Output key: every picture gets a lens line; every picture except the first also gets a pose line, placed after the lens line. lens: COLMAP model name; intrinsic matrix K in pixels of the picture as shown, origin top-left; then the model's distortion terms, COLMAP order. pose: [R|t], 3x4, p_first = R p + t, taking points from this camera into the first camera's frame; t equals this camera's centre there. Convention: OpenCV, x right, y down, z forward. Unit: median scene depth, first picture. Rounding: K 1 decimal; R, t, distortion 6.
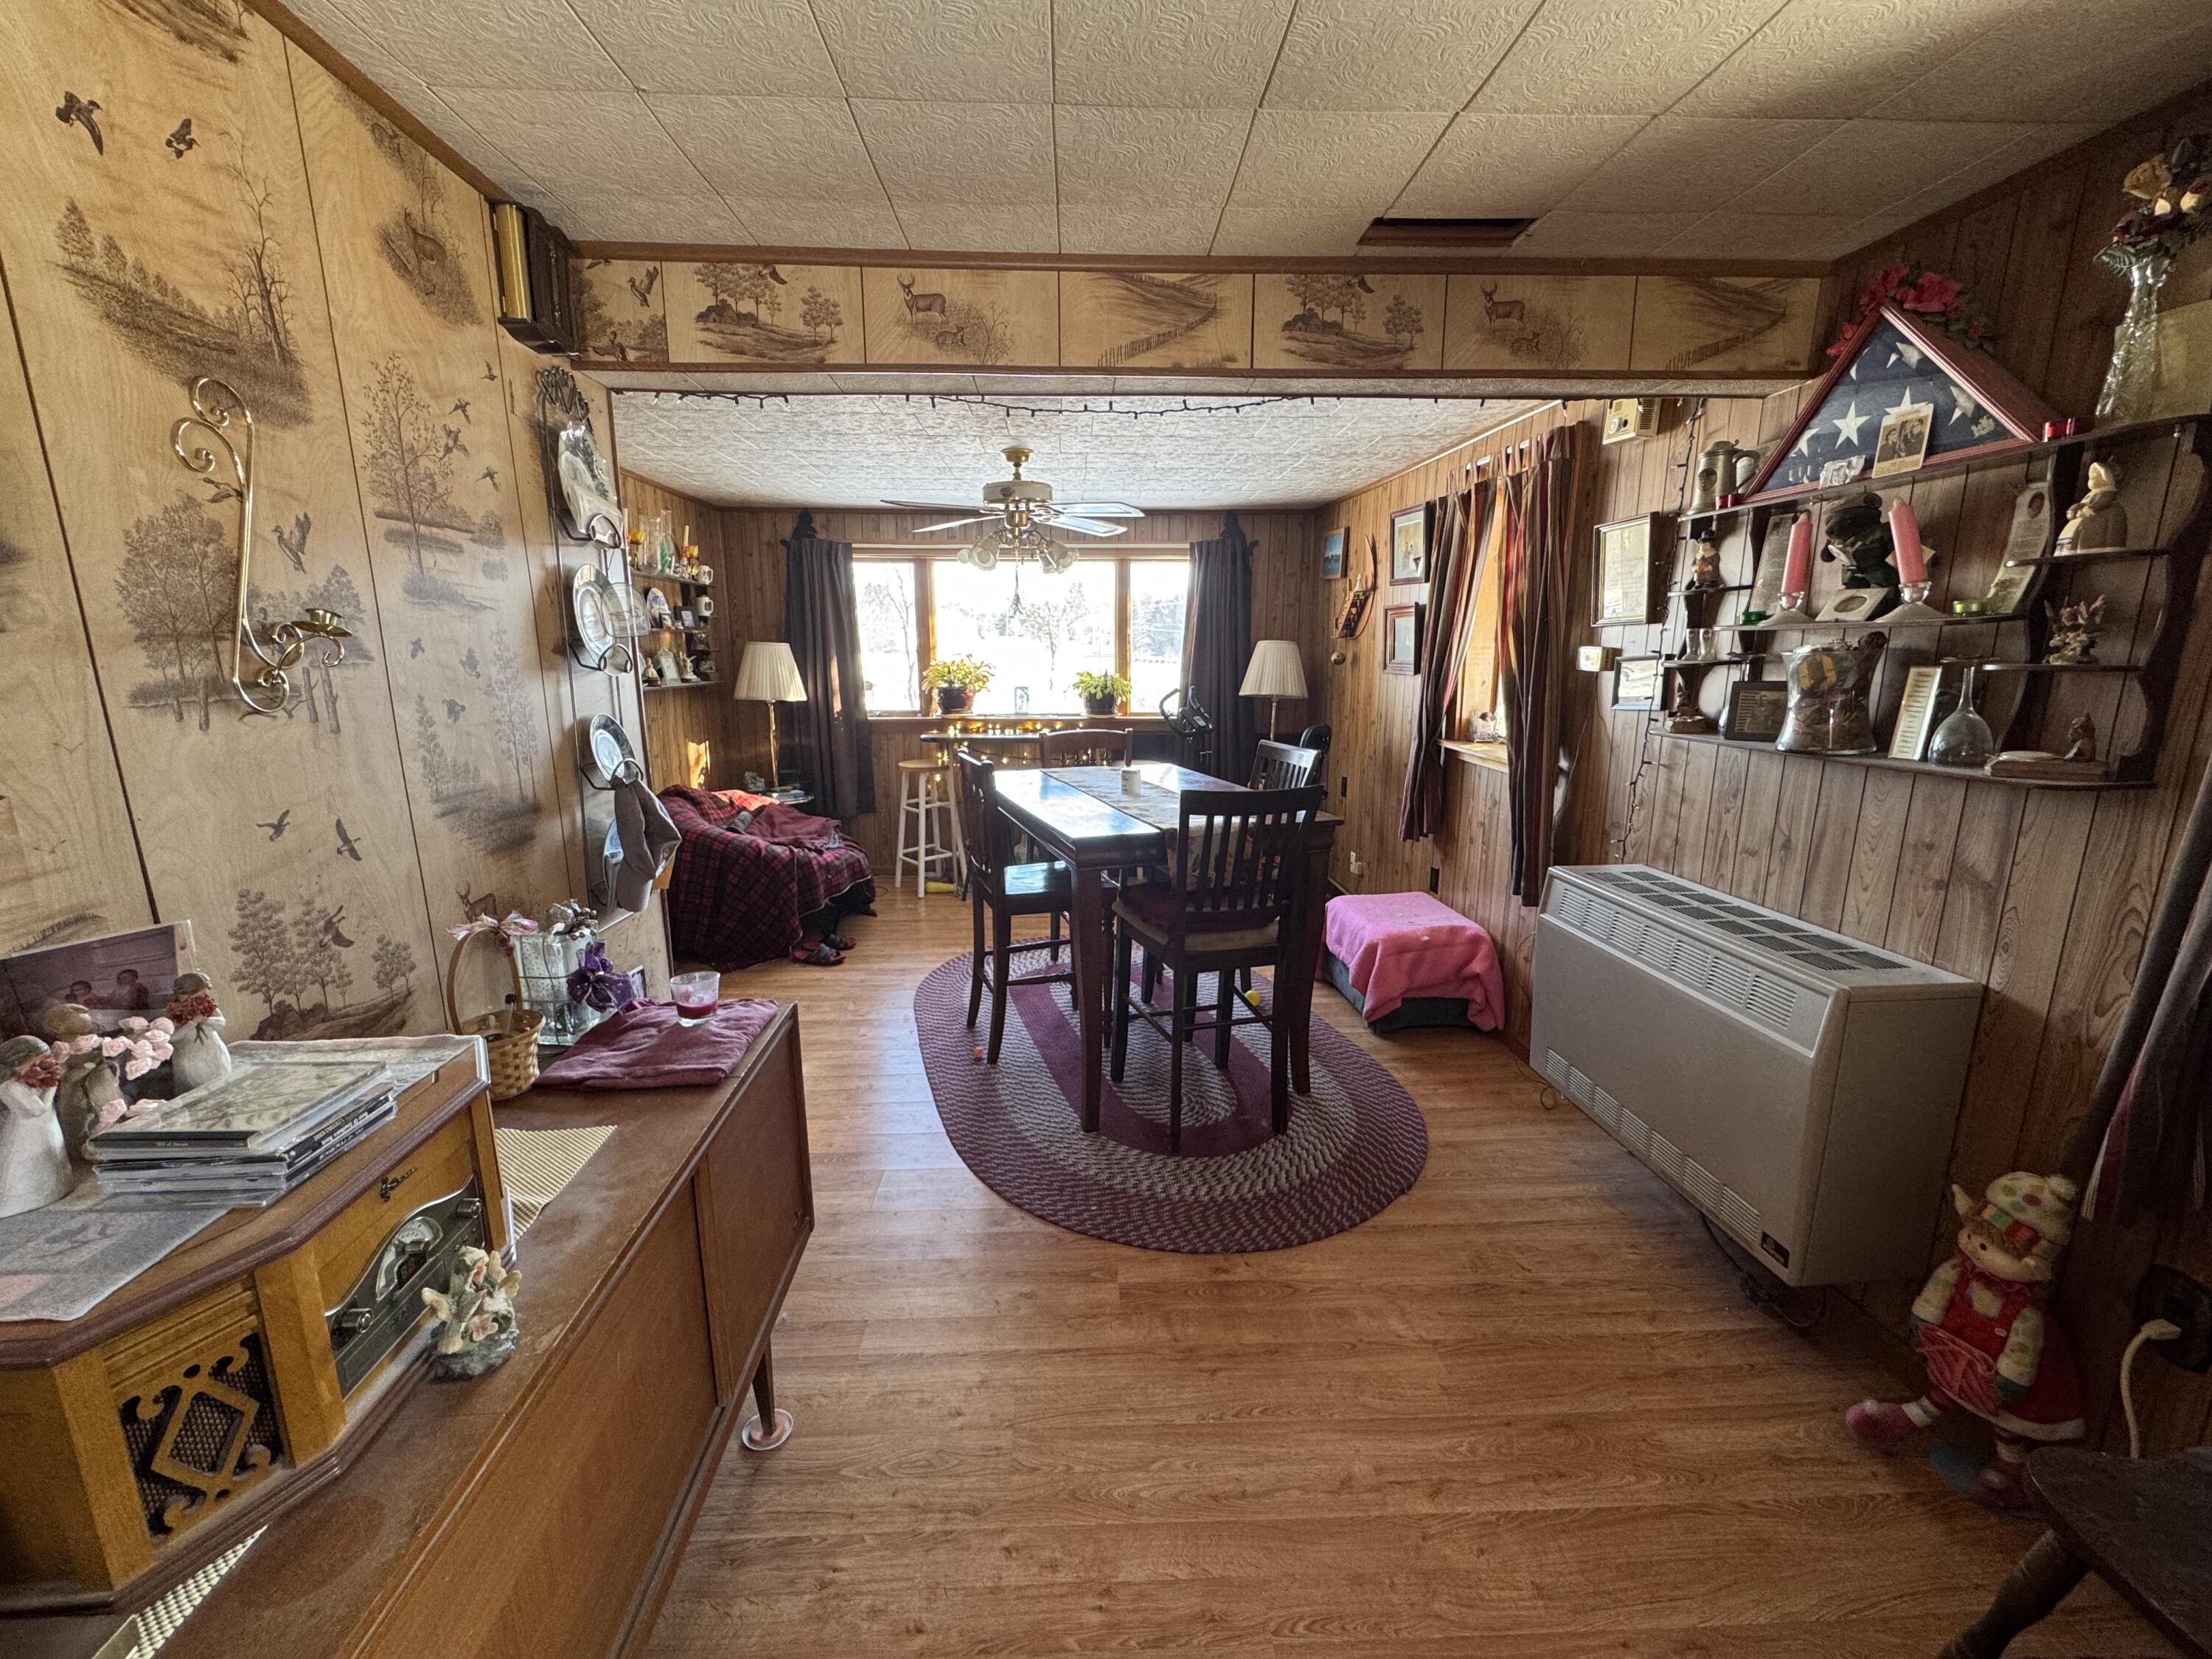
lens RADIAL K [[882.1, 0, 1103.1], [0, 882.1, 828.1], [0, 0, 1]] dist [-0.001962, -0.000380]
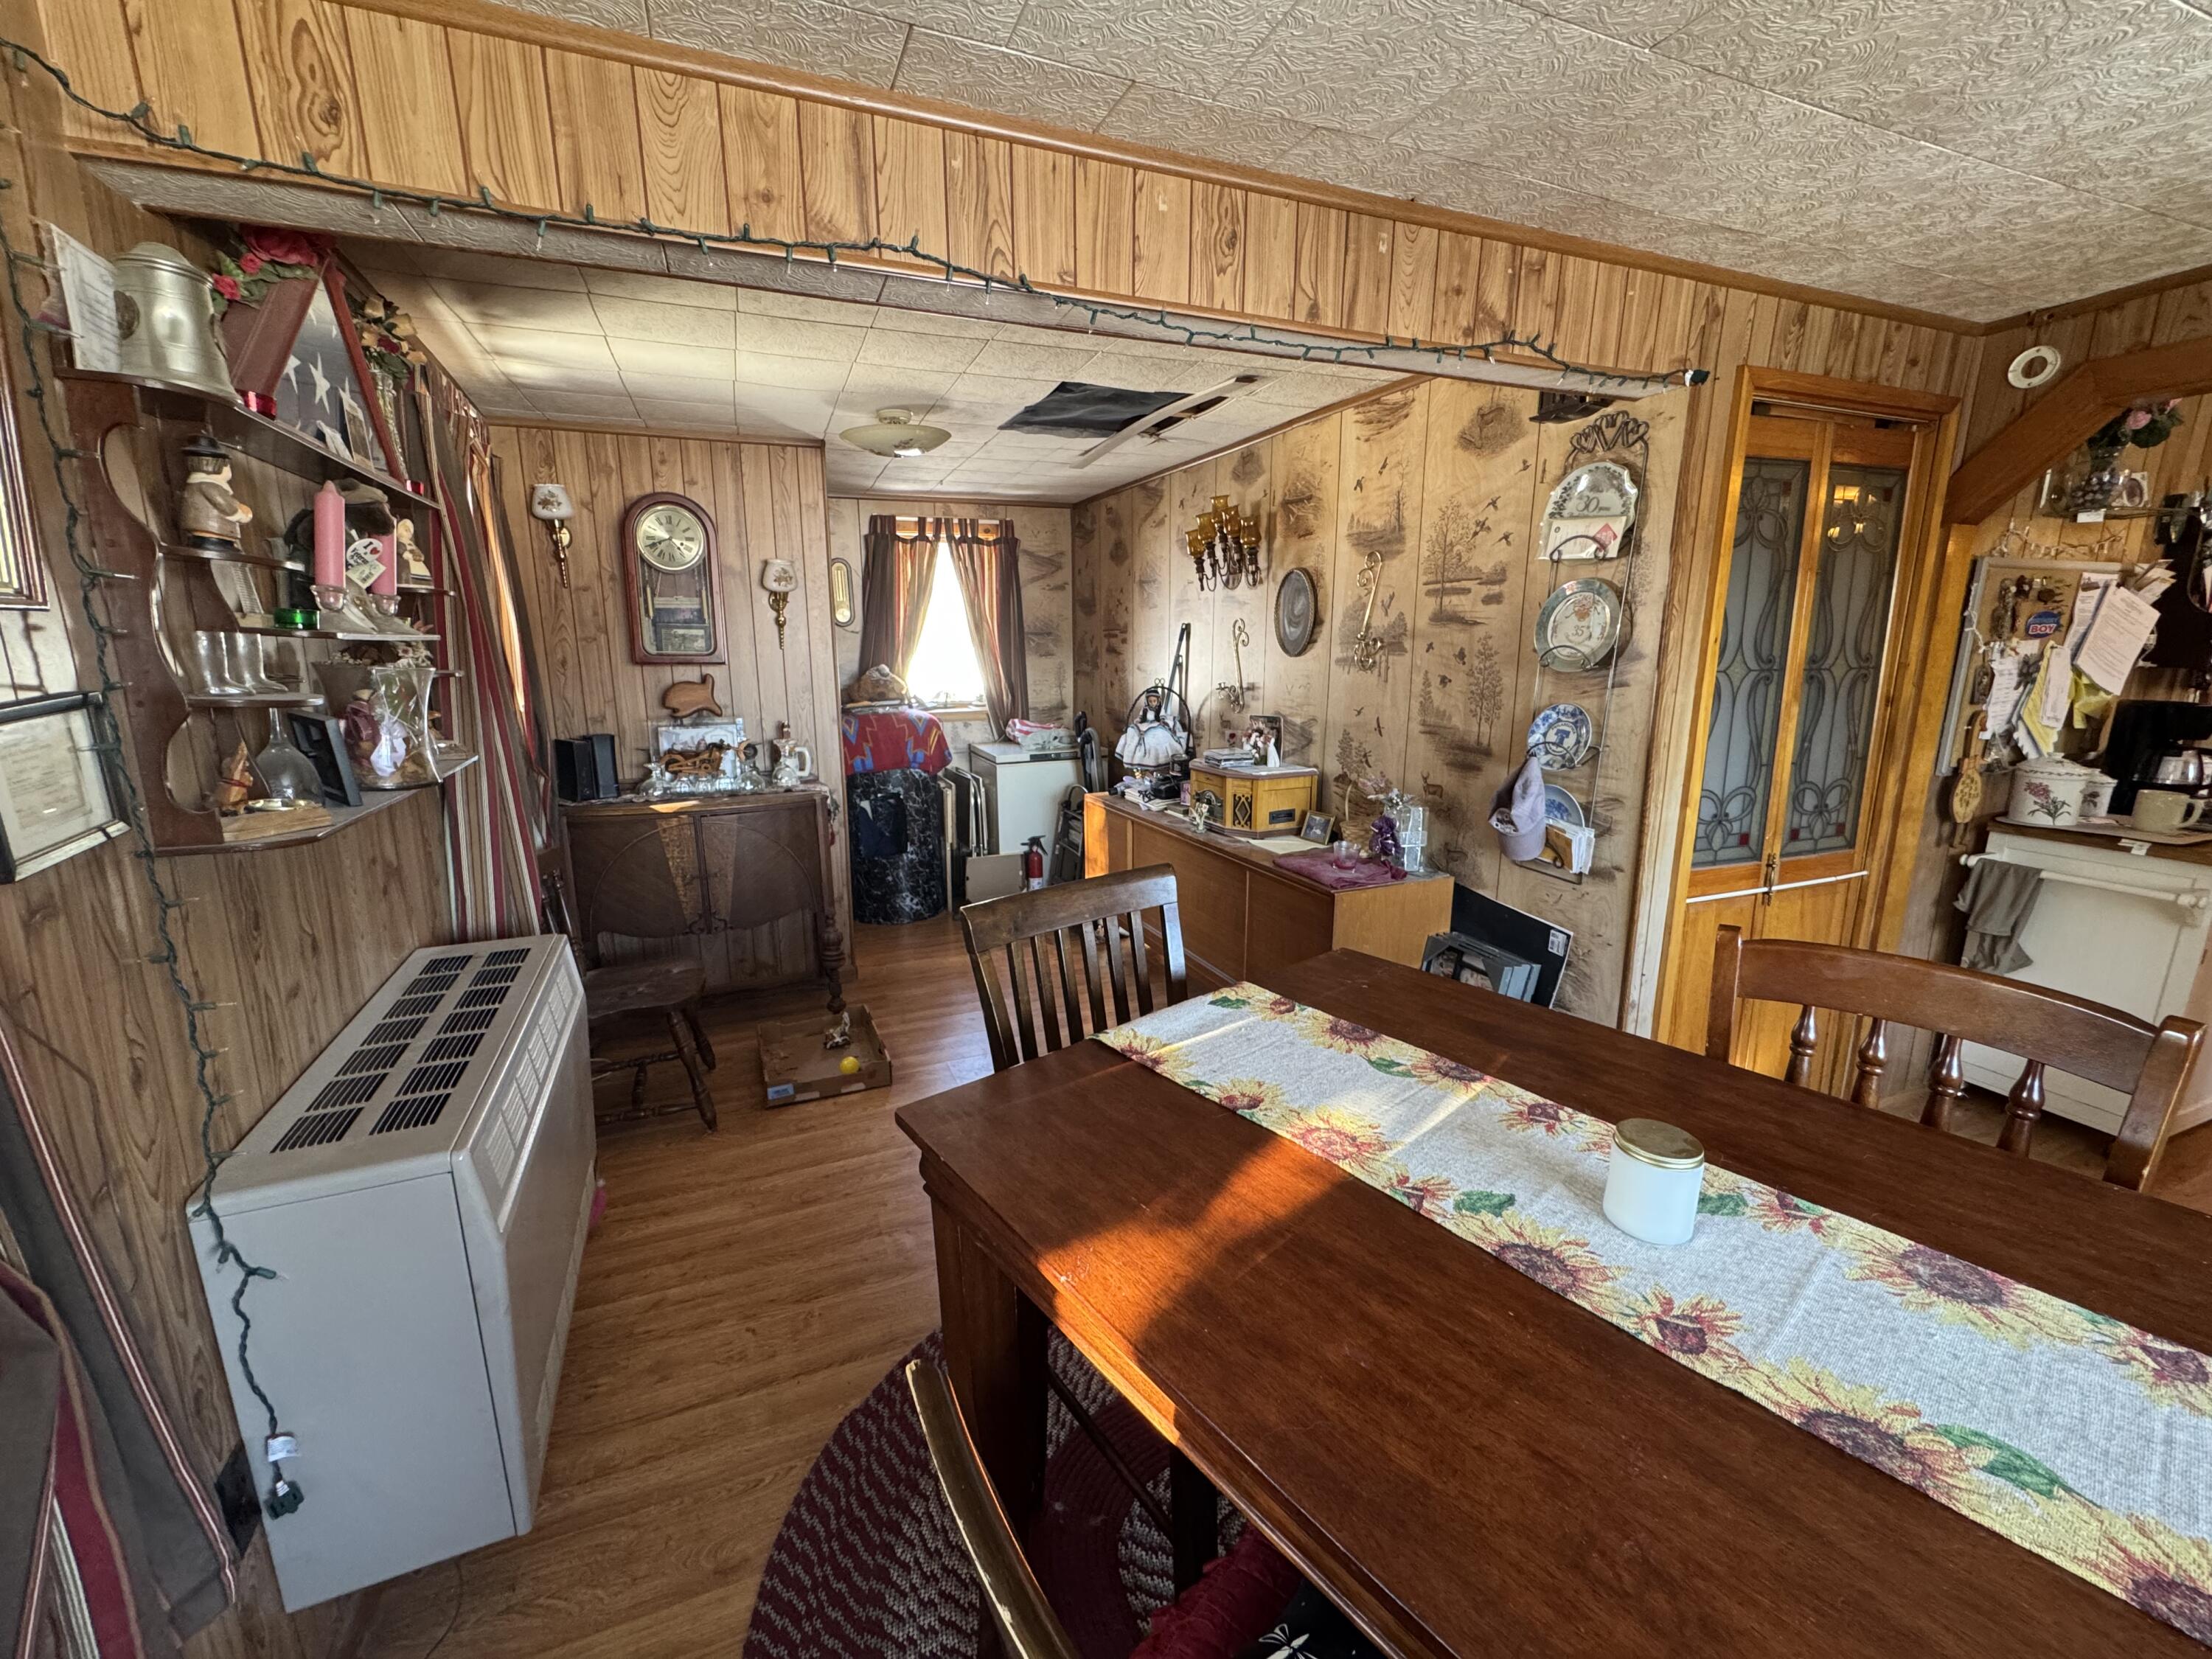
lens RADIAL K [[882.1, 0, 1103.1], [0, 882.1, 828.1], [0, 0, 1]] dist [-0.001962, -0.000380]
pose [[-0.937776, 0.076957, -0.338607, 0.615377], [-0.064169, 0.919931, 0.386794, -0.545278], [0.341261, 0.384454, -0.857751, 2.584544]]
